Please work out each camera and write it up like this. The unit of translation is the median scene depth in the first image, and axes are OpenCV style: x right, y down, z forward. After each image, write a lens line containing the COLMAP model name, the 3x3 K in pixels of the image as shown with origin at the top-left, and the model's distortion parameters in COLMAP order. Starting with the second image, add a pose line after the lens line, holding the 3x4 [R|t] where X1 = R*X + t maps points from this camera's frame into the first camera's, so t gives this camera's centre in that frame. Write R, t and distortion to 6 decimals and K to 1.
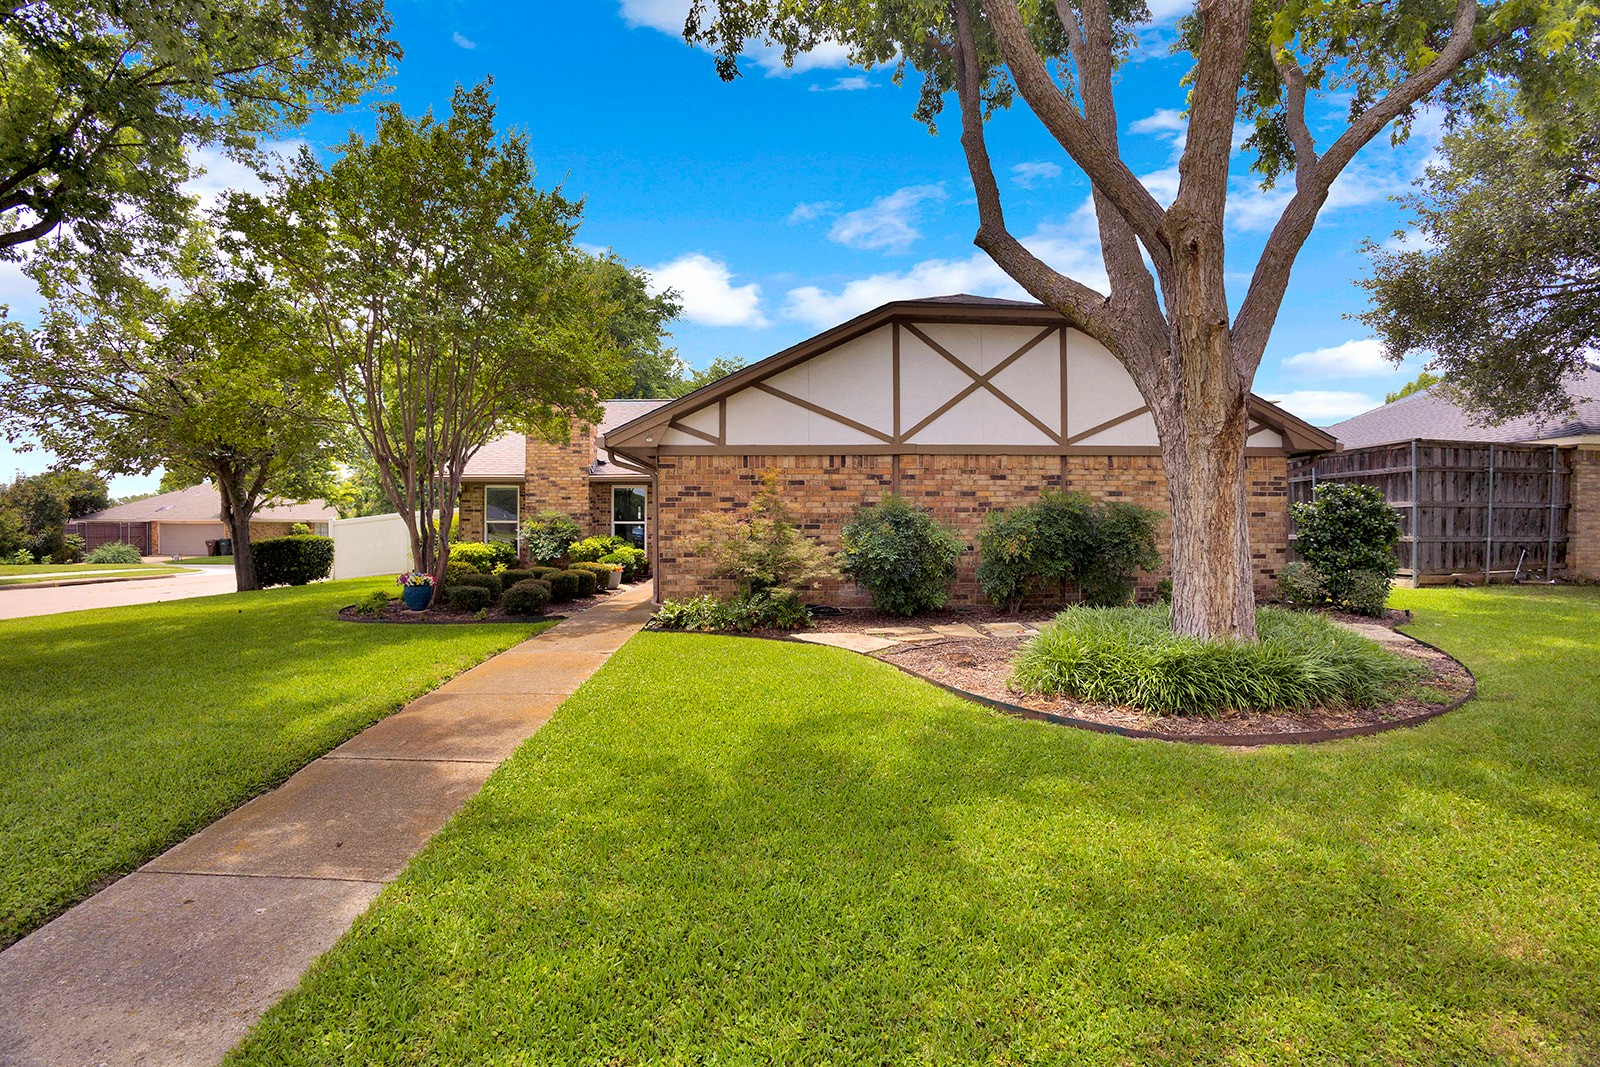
lens RADIAL K [[710.1, 0, 795.9], [0, 710.1, 531.2], [0, 0, 1]] dist [-0.085039, 0.011555]
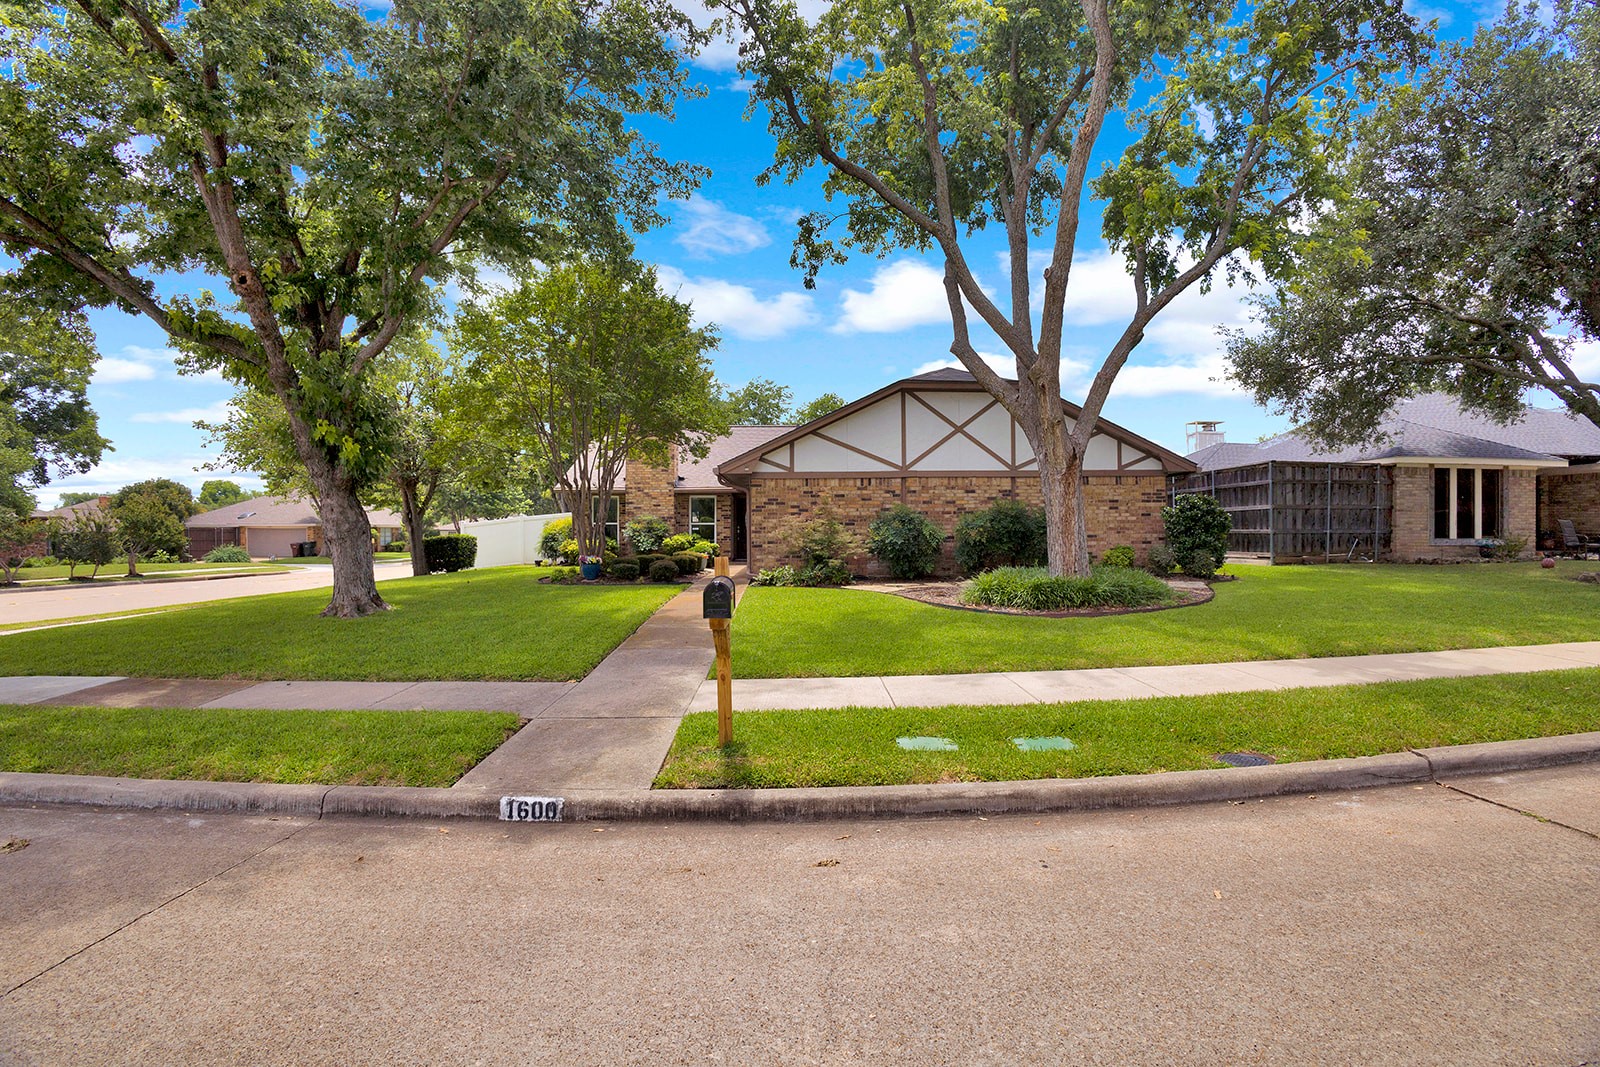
lens RADIAL K [[710.1, 0, 795.9], [0, 710.1, 531.2], [0, 0, 1]] dist [-0.085039, 0.011555]
pose [[0.999824, -0.004553, -0.018184, -0.065961], [0.004449, 0.999974, -0.005729, 0.017641], [0.018210, 0.005647, 0.999818, -0.550852]]
